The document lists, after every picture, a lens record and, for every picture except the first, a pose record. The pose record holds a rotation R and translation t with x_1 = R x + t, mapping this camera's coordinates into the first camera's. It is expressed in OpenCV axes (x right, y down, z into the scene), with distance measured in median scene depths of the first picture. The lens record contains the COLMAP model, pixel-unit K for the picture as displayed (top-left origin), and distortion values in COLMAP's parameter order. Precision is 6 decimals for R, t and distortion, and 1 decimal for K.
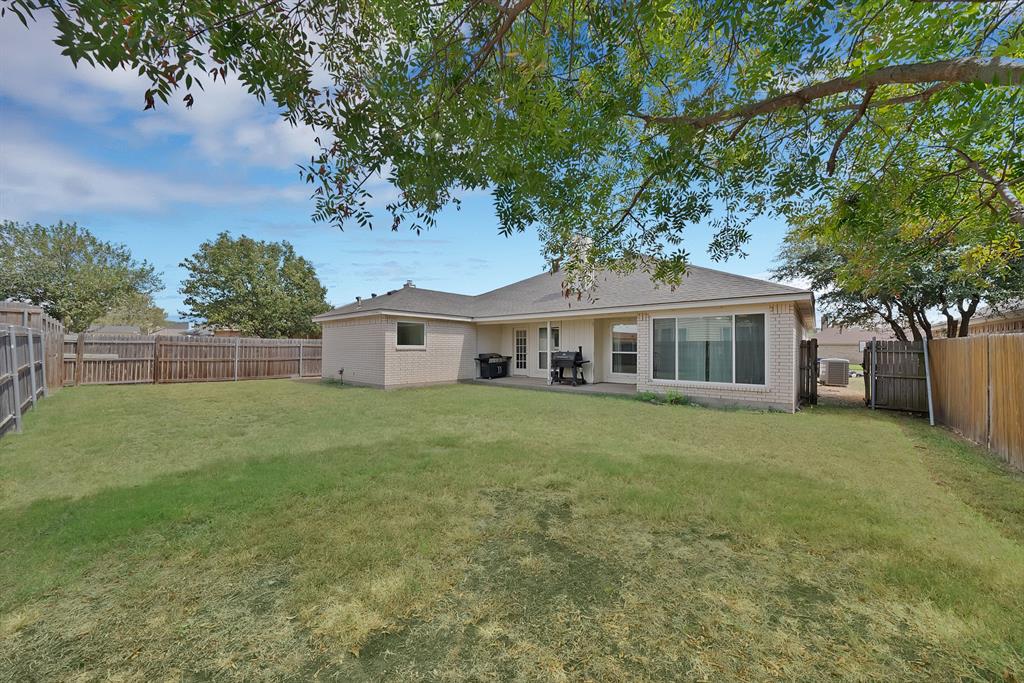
lens RADIAL K [[368.3, 0, 513.2], [0, 368.3, 344.1], [0, 0, 1]] dist [-0.020643, 0.000282]
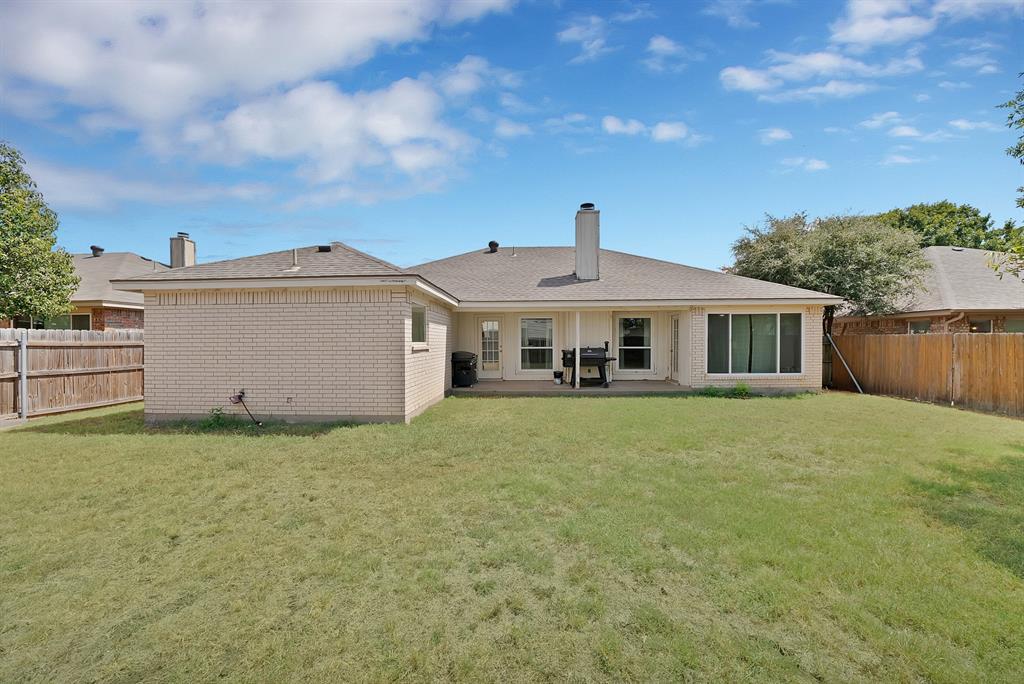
lens RADIAL K [[368.3, 0, 513.2], [0, 368.3, 344.6], [0, 0, 1]] dist [-0.020643, 0.000282]
pose [[0.777157, -0.009624, 0.629233, -0.561363], [0.002342, 0.999920, 0.012401, 0.001155], [-0.629302, -0.008164, 0.777118, 0.469989]]
